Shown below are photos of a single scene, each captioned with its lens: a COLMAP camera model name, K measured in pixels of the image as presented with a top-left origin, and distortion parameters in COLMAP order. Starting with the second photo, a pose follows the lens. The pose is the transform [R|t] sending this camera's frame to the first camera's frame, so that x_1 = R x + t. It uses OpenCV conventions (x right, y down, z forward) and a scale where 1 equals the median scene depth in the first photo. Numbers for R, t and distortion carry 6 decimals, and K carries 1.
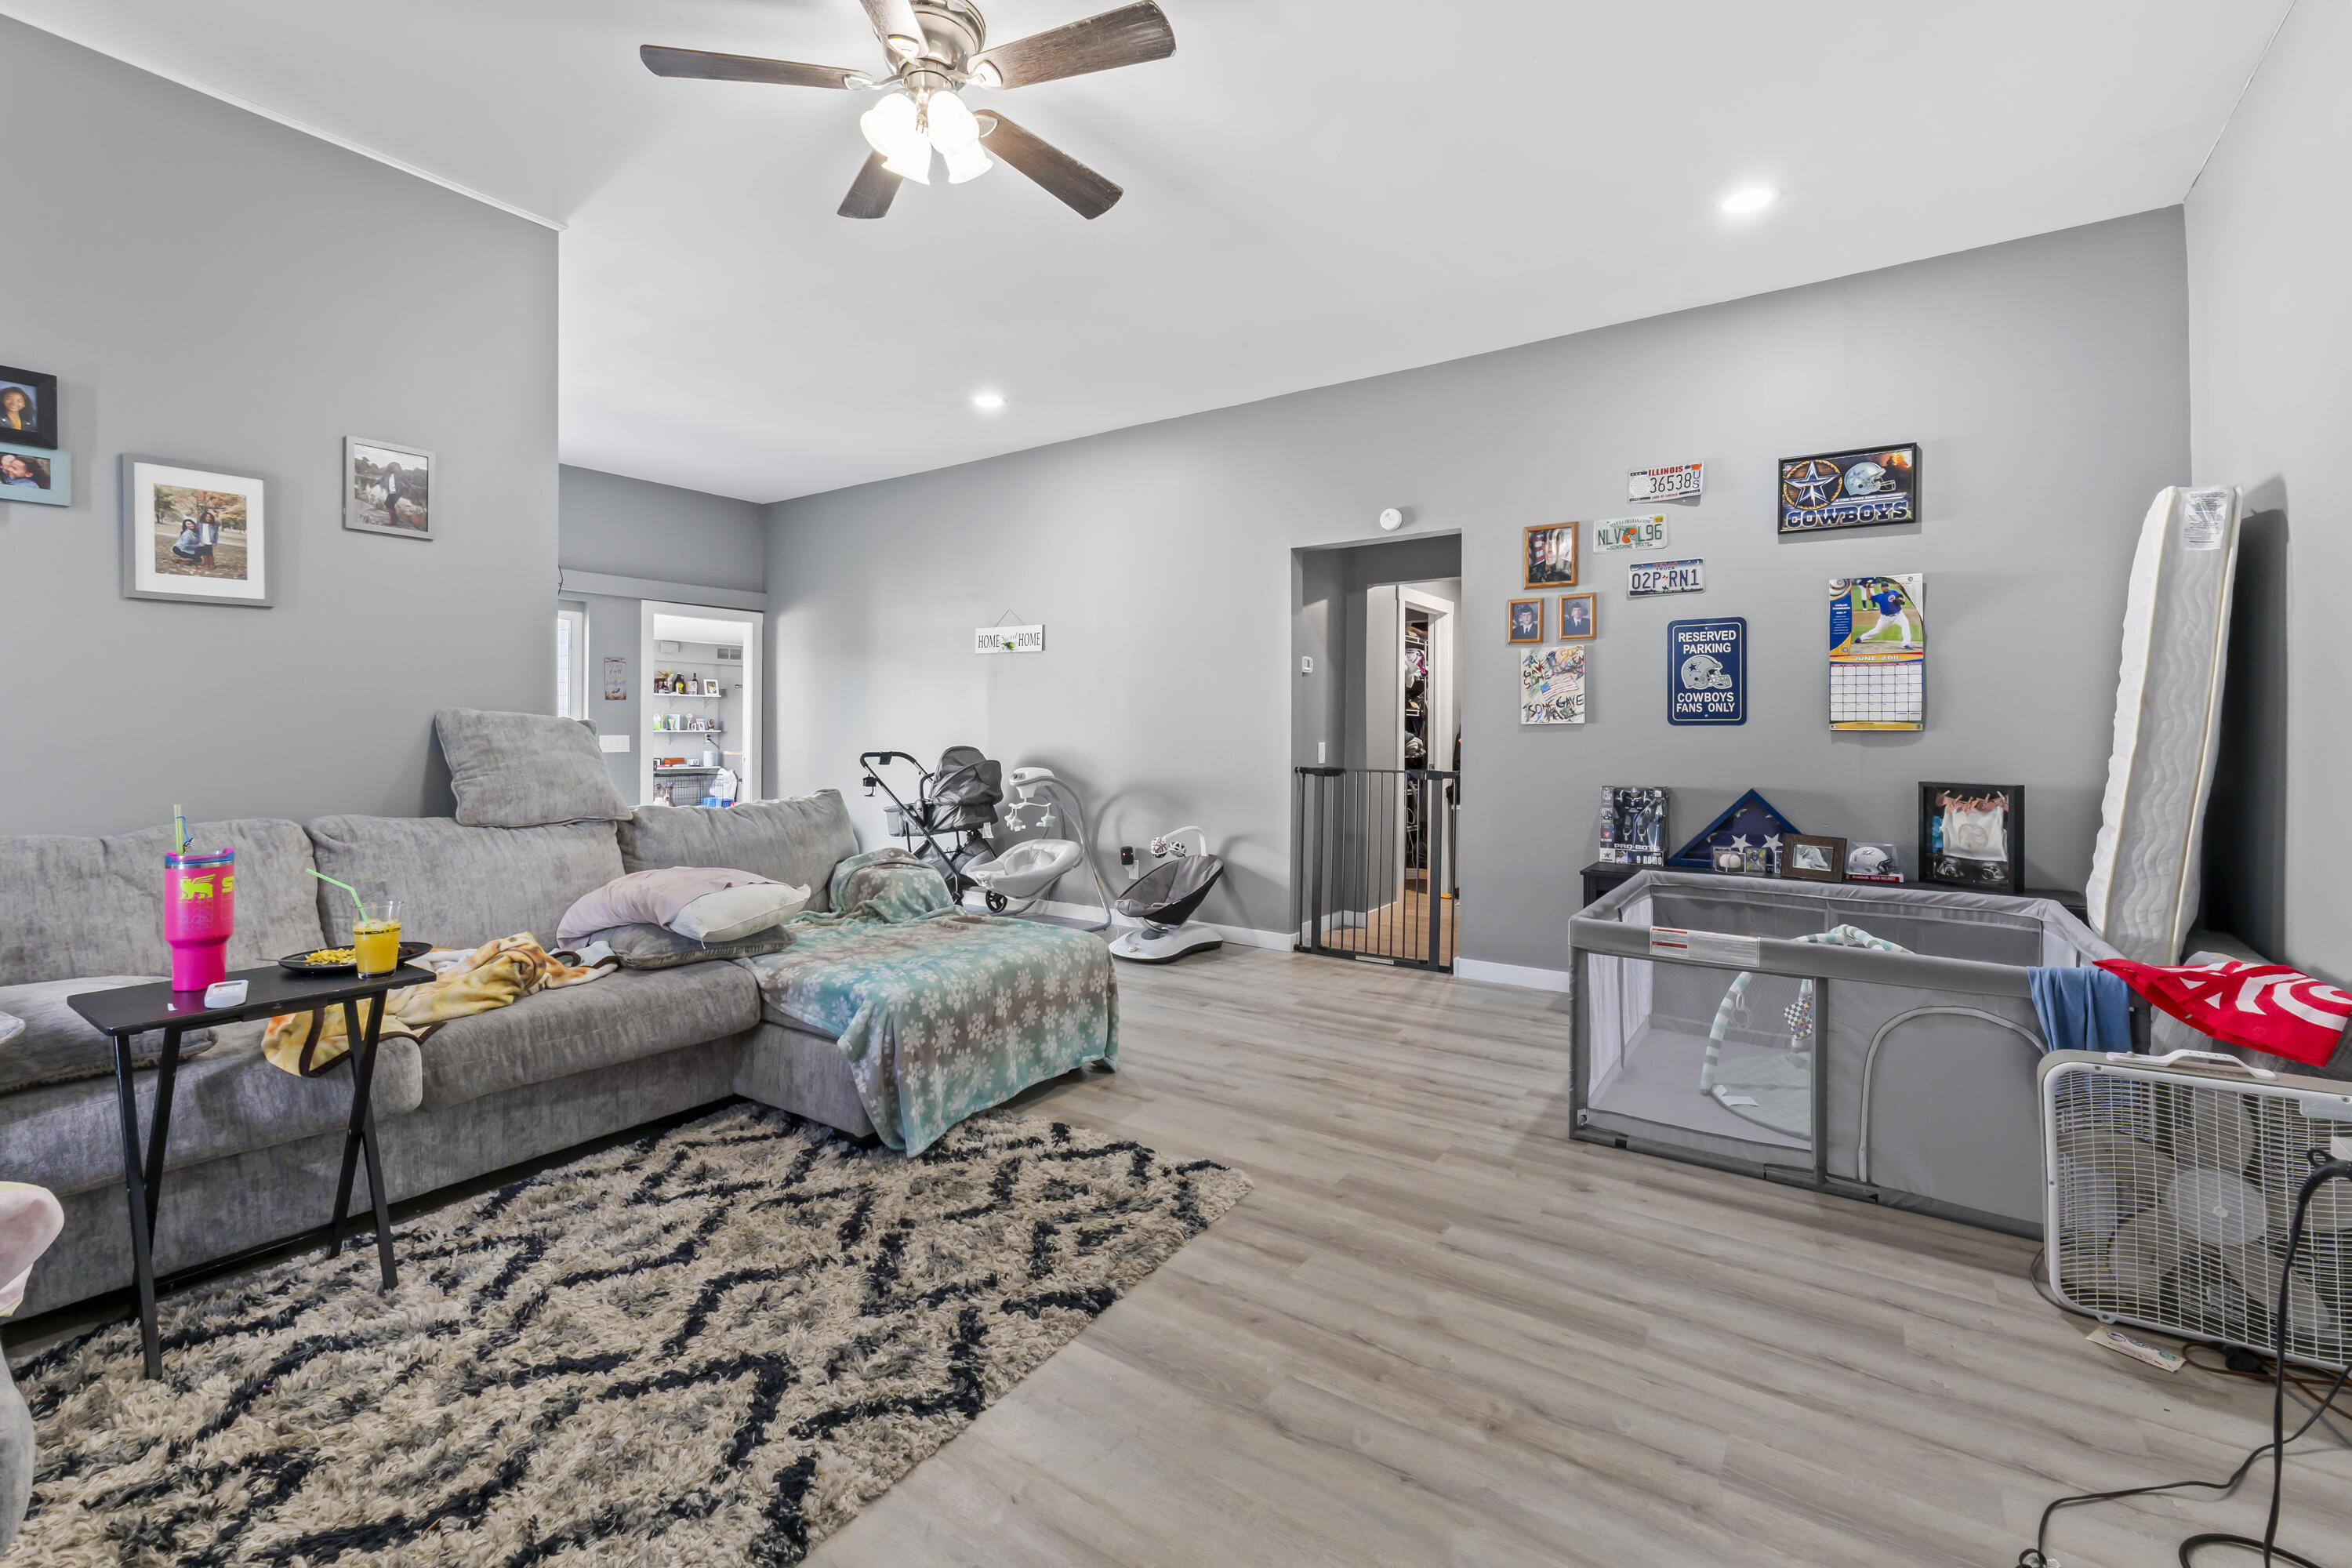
lens RADIAL K [[1013.5, 0, 1165.9], [0, 1013.5, 737.1], [0, 0, 1]] dist [-0.001652, -0.000023]
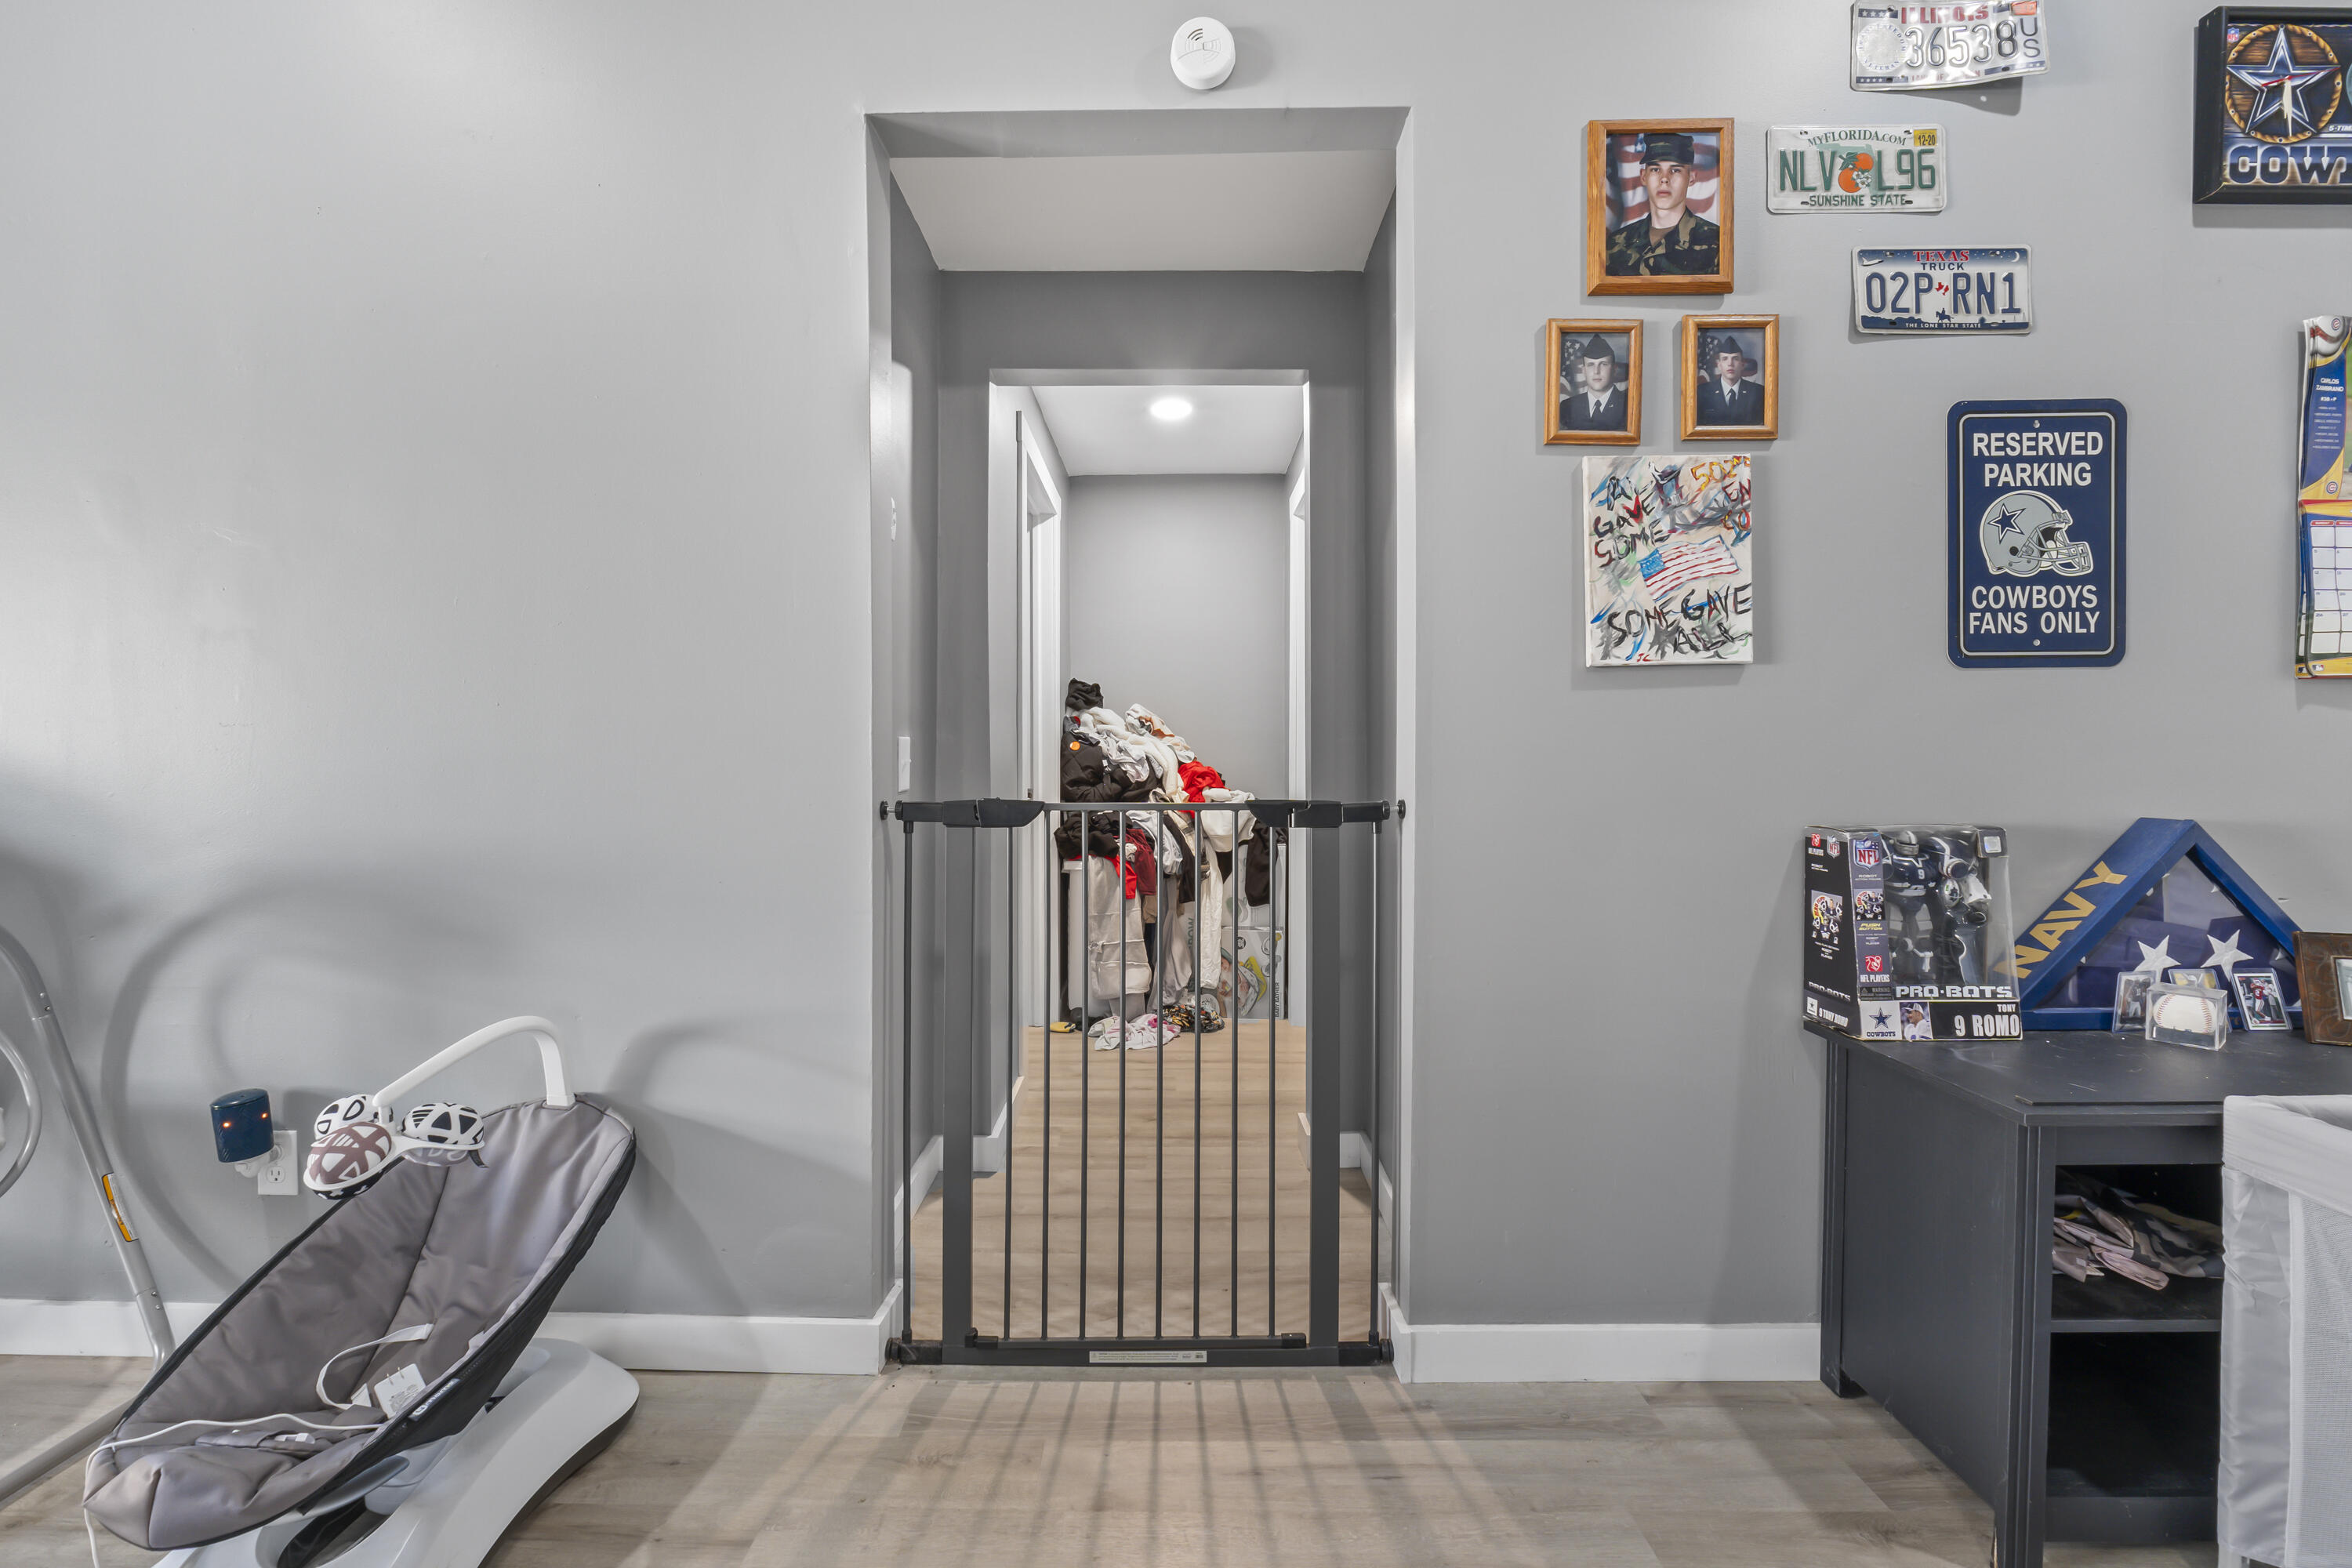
lens RADIAL K [[985.1, 0, 1161.4], [0, 985.1, 765.8], [0, 0, 1]] dist [-0.002865, -0.000178]
pose [[0.824471, -0.012039, 0.565777, 0.026380], [0.011220, 0.999925, 0.004928, 0.020172], [-0.565794, 0.002285, 0.824544, 0.819884]]
